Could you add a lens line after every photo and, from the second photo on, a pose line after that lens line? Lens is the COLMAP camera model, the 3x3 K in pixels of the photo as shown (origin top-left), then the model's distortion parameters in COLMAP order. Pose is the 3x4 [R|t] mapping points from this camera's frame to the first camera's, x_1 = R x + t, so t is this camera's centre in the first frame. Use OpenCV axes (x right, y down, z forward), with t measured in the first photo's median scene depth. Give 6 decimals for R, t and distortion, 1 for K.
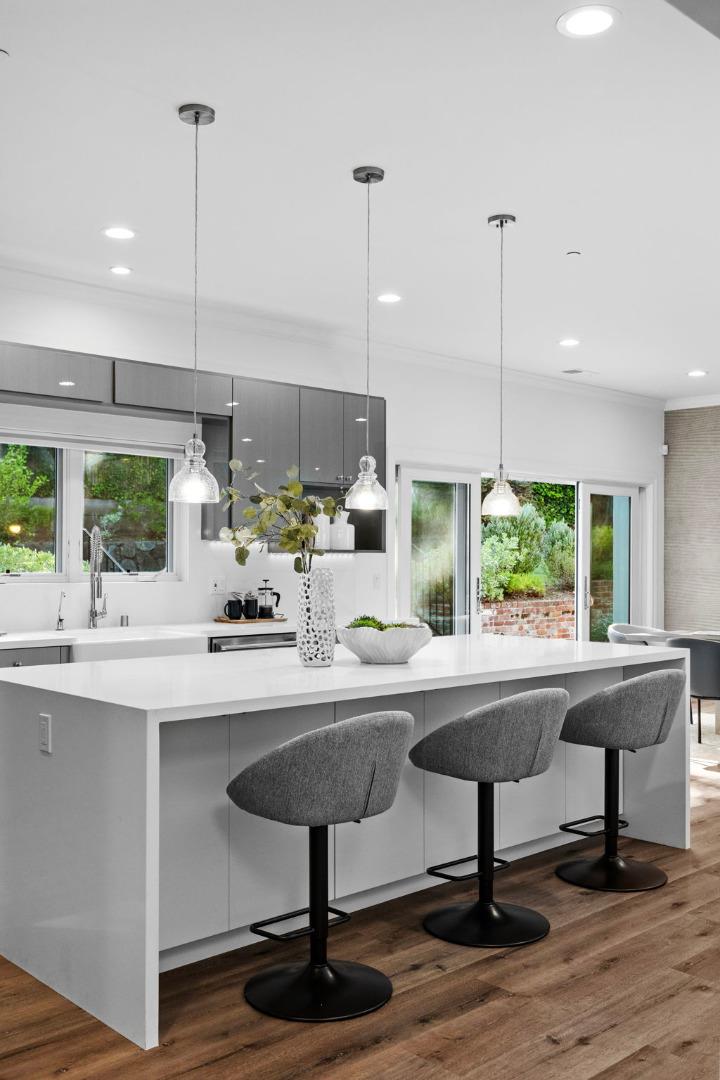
lens RADIAL K [[1067.7, 0, 353.3], [0, 1067.7, 551.5], [0, 0, 1]] dist [-0.014826, 0.000000]
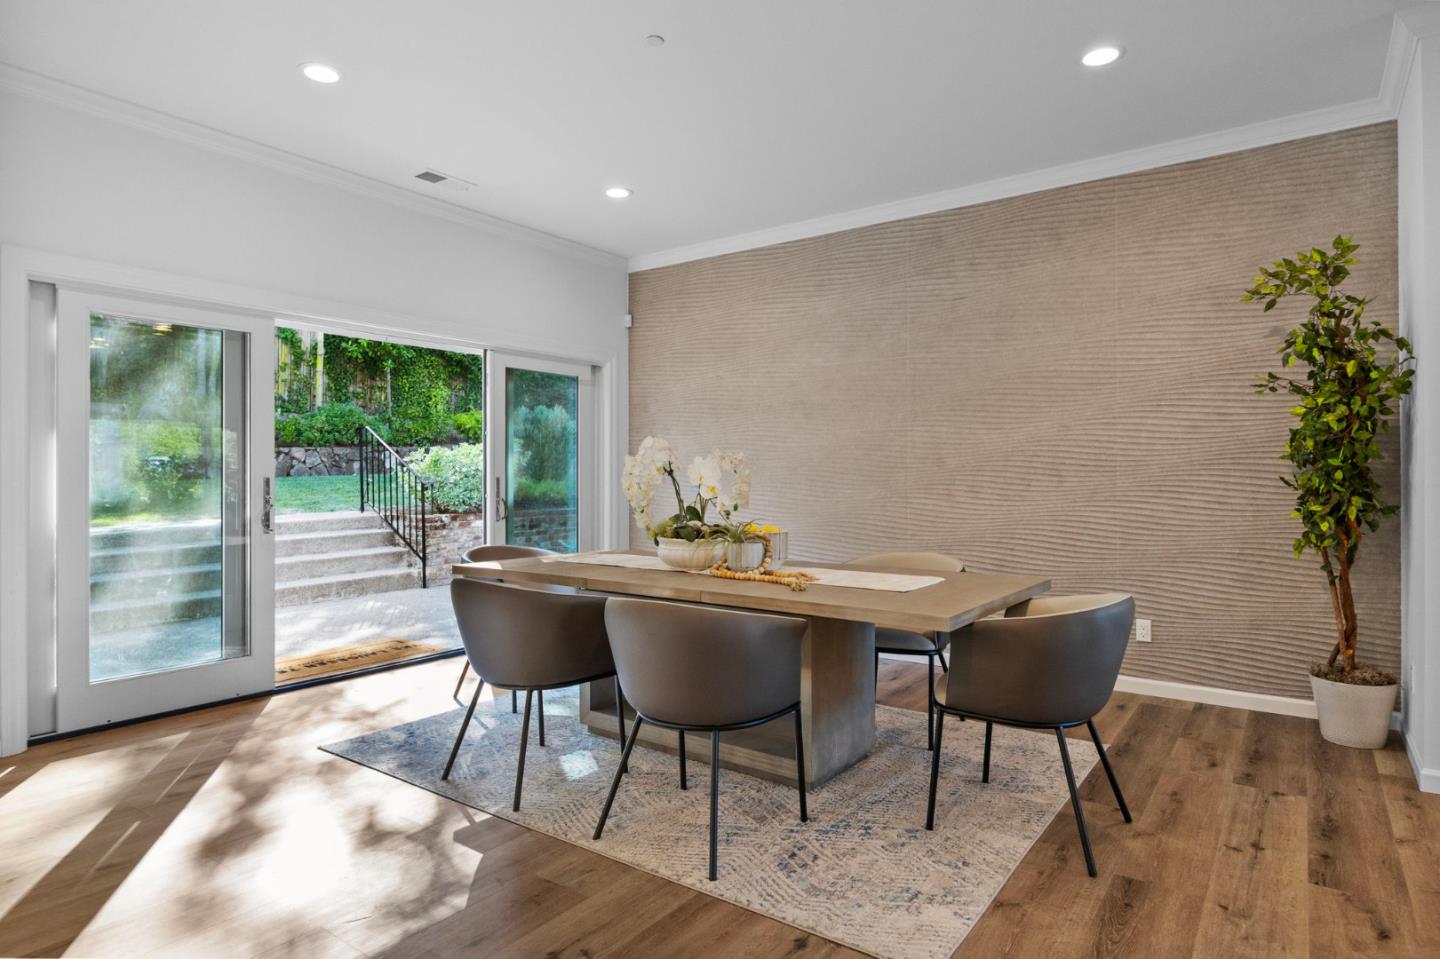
lens RADIAL K [[828.0, 0, 723.8], [0, 828.0, 469.5], [0, 0, 1]] dist [-0.011988, 0.003926]
pose [[0.980778, -0.005046, 0.195060, 0.599699], [0.004946, 0.999987, 0.001002, 0.041060], [-0.195062, -0.000018, 0.980791, 0.930266]]
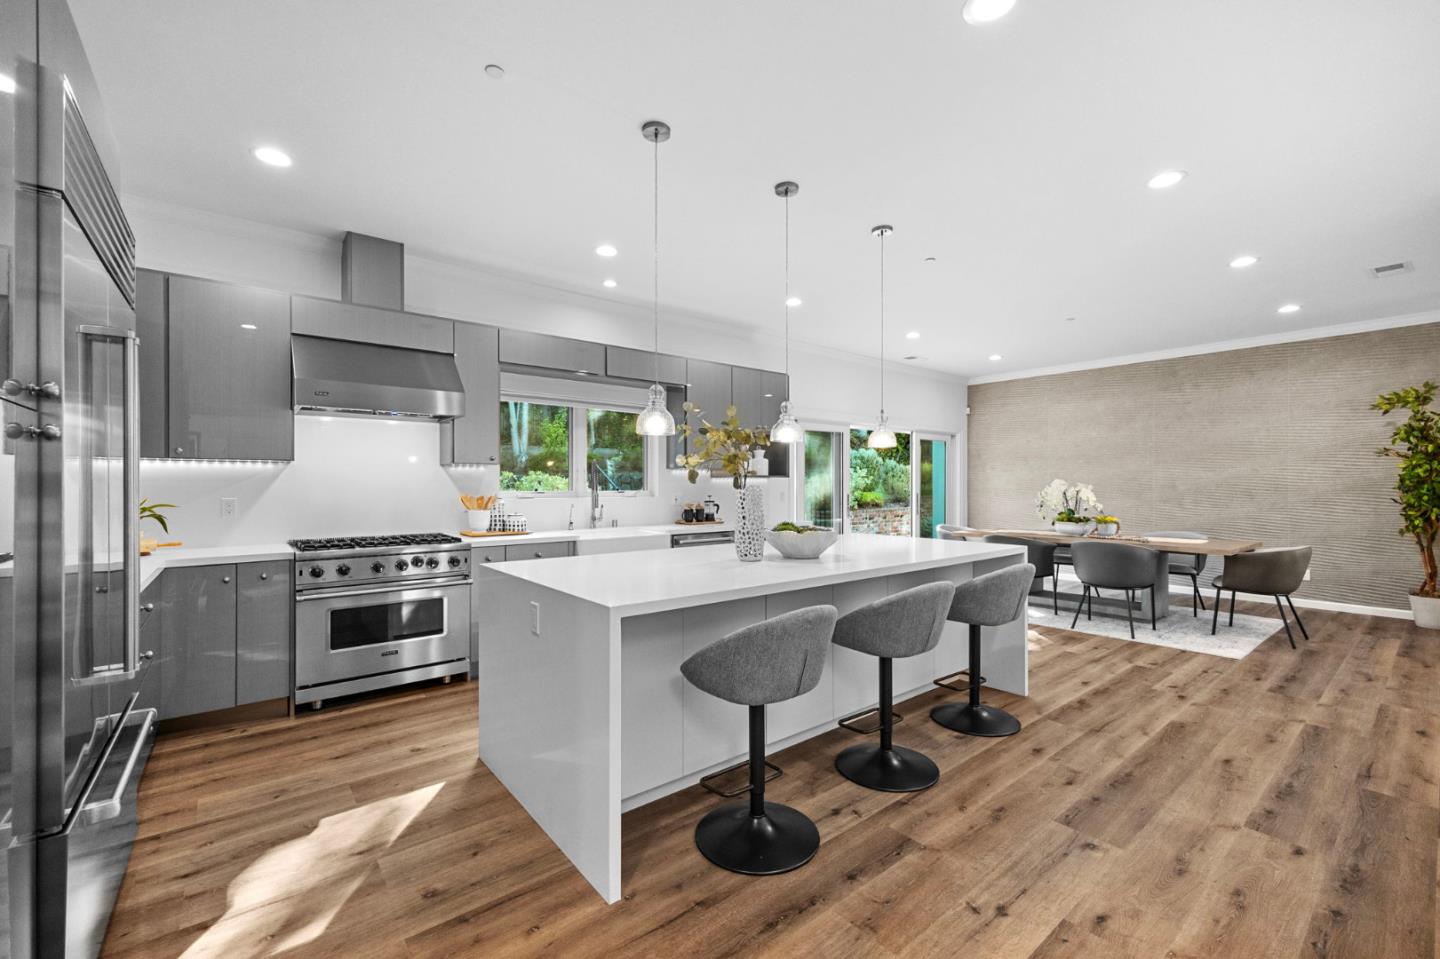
lens RADIAL K [[607.3, 0, 710.1], [0, 607.3, 484.3], [0, 0, 1]] dist [-0.007054, 0.000974]
pose [[0.996907, -0.003468, -0.078519, -0.023826], [0.003939, 0.999975, 0.005844, 0.009517], [0.078497, -0.006135, 0.996895, 0.249069]]
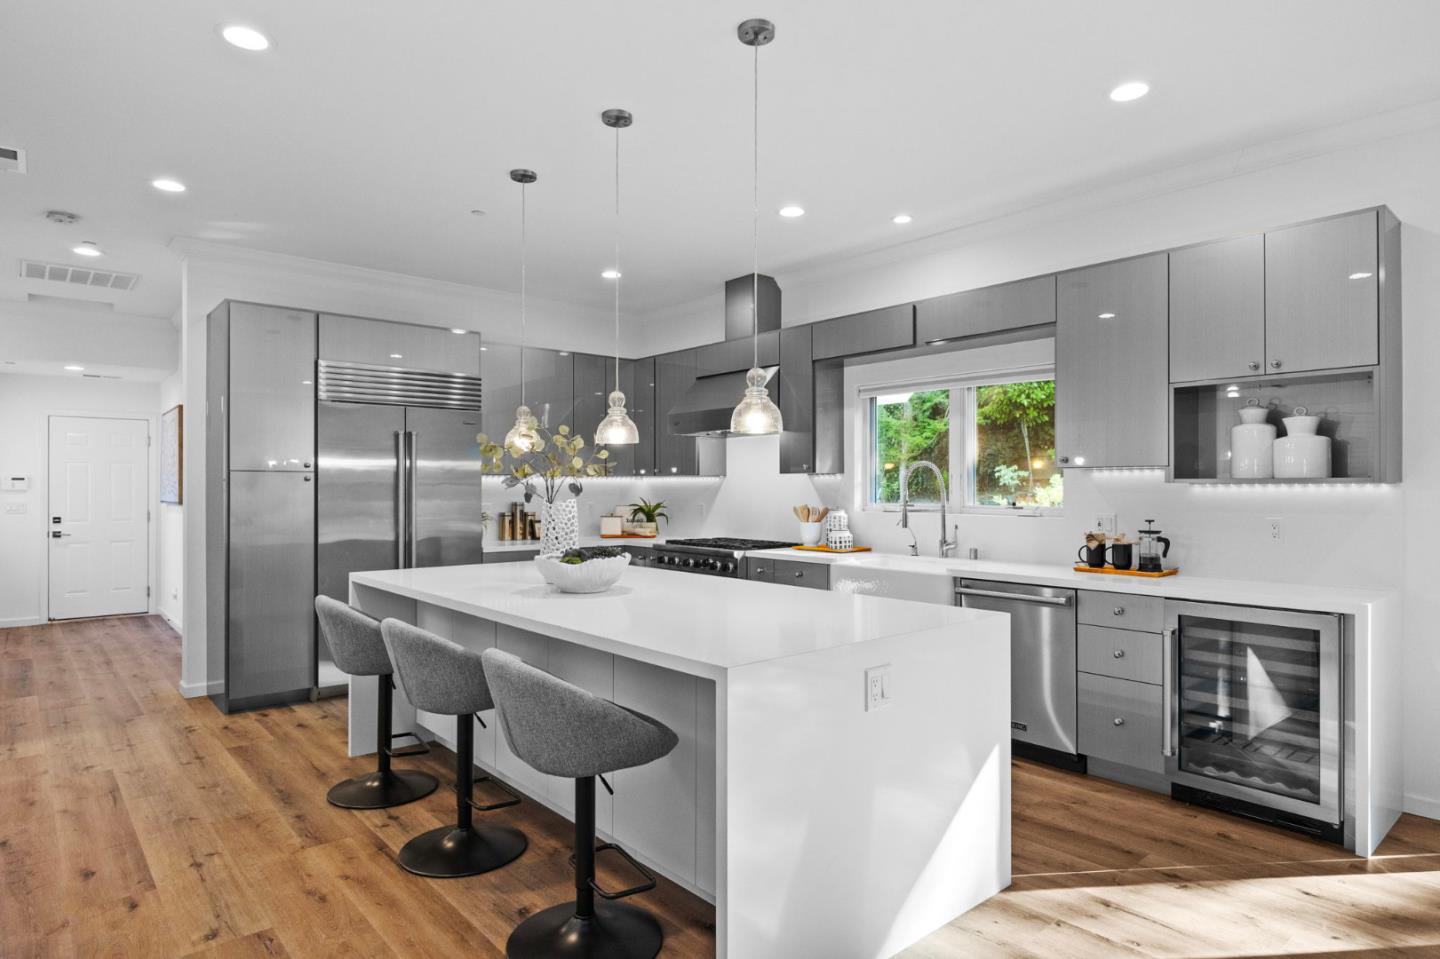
lens RADIAL K [[828.0, 0, 725.0], [0, 828.0, 487.2], [0, 0, 1]] dist [-0.011988, 0.003926]
pose [[-0.048210, -0.002244, -0.998835, 0.829852], [0.004172, 0.999988, -0.002448, 0.005834], [0.998829, -0.004285, -0.048200, 1.185727]]
